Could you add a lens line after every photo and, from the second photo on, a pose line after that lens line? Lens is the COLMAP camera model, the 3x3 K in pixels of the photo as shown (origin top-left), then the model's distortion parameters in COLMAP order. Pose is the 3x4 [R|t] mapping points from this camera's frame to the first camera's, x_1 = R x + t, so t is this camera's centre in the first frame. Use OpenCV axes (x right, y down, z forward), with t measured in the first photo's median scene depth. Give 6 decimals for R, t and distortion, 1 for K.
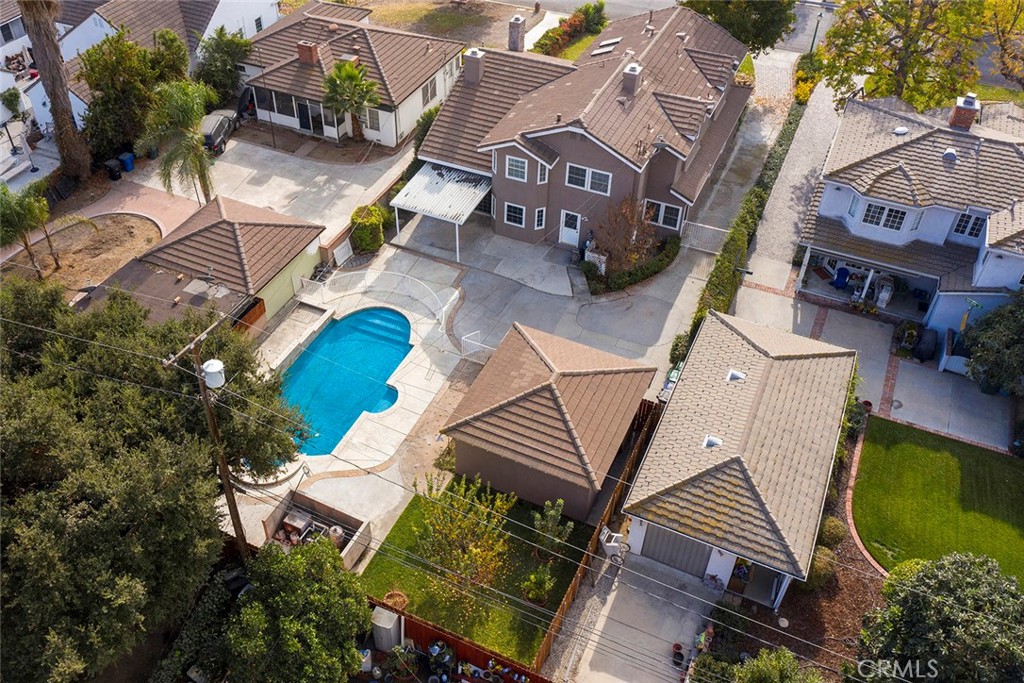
lens RADIAL K [[880.1, 0, 472.7], [0, 880.1, 312.3], [0, 0, 1]] dist [-0.003019, -0.005603]
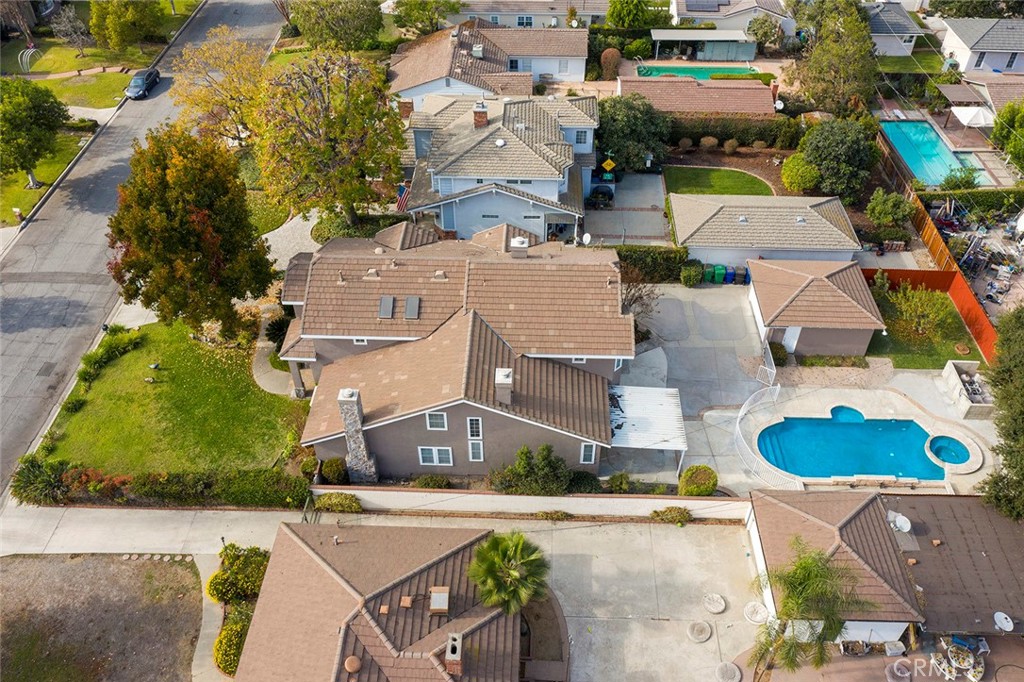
lens RADIAL K [[813.0, 0, 510.4], [0, 813.0, 342.2], [0, 0, 1]] dist [-0.009464, 0.004595]
pose [[-0.402205, -0.613436, 0.679653, -0.563286], [0.602110, 0.381999, 0.701099, -0.930782], [-0.689706, 0.691211, 0.215714, 0.870397]]
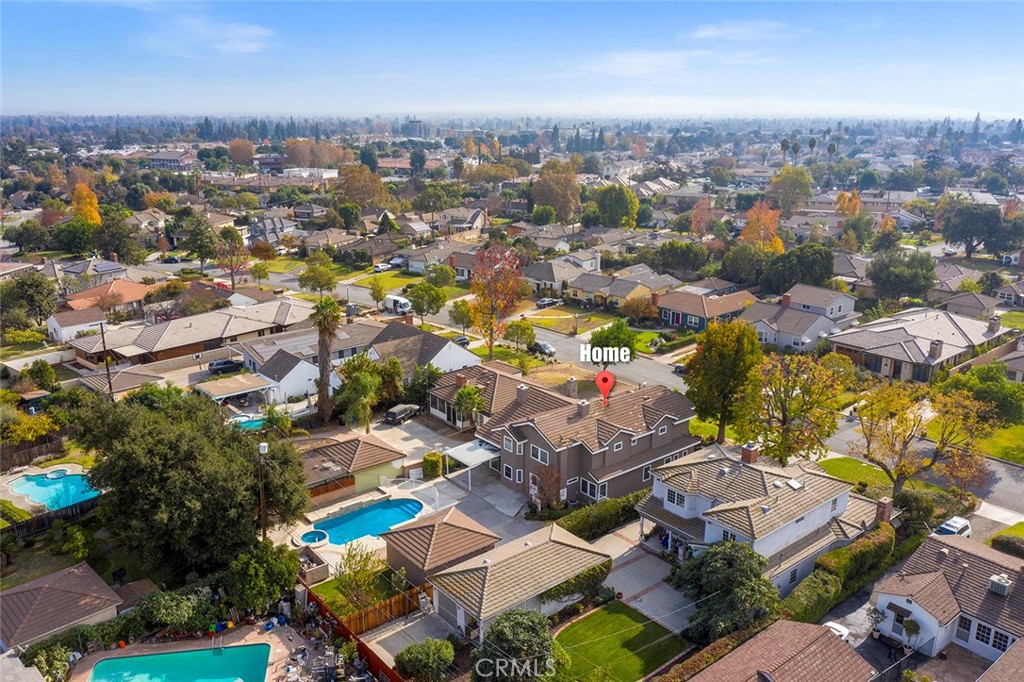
lens RADIAL K [[813.0, 0, 512.8], [0, 813.0, 341.1], [0, 0, 1]] dist [-0.009464, 0.004595]
pose [[0.908486, 0.122701, -0.399497, 0.689829], [-0.276751, 0.892923, -0.355103, 0.234526], [0.313149, 0.433167, 0.845165, -0.487405]]
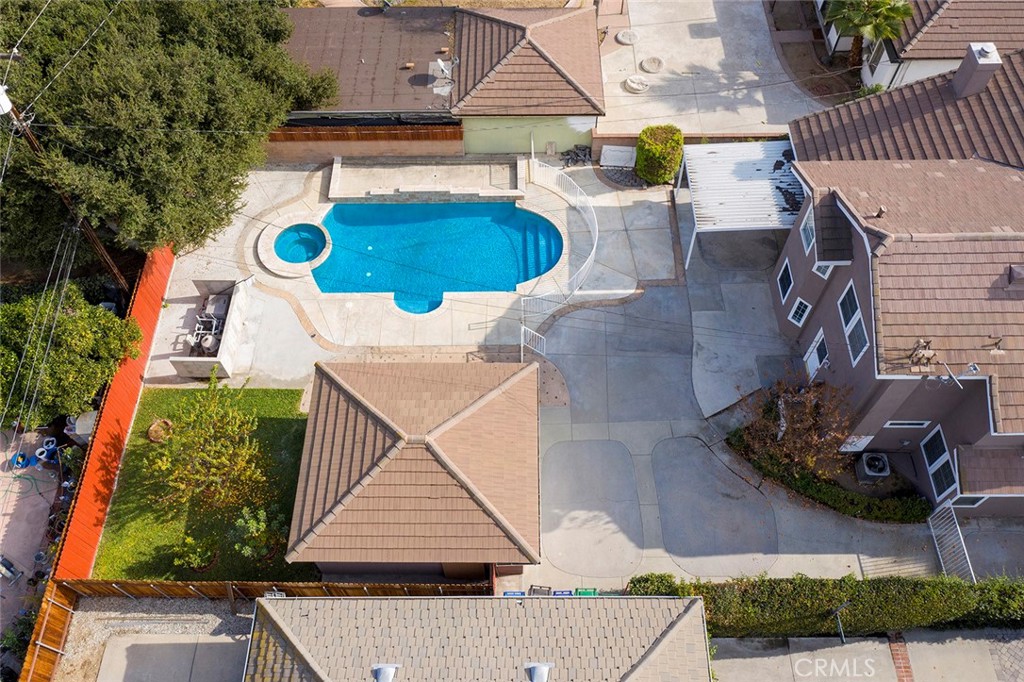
lens RADIAL K [[813.0, 0, 512.9], [0, 813.0, 344.9], [0, 0, 1]] dist [-0.009464, 0.004595]
pose [[0.437542, 0.762896, -0.475970, 0.297906], [-0.582209, 0.643748, 0.496610, -0.274437], [0.685266, 0.059827, 0.725831, 0.423795]]
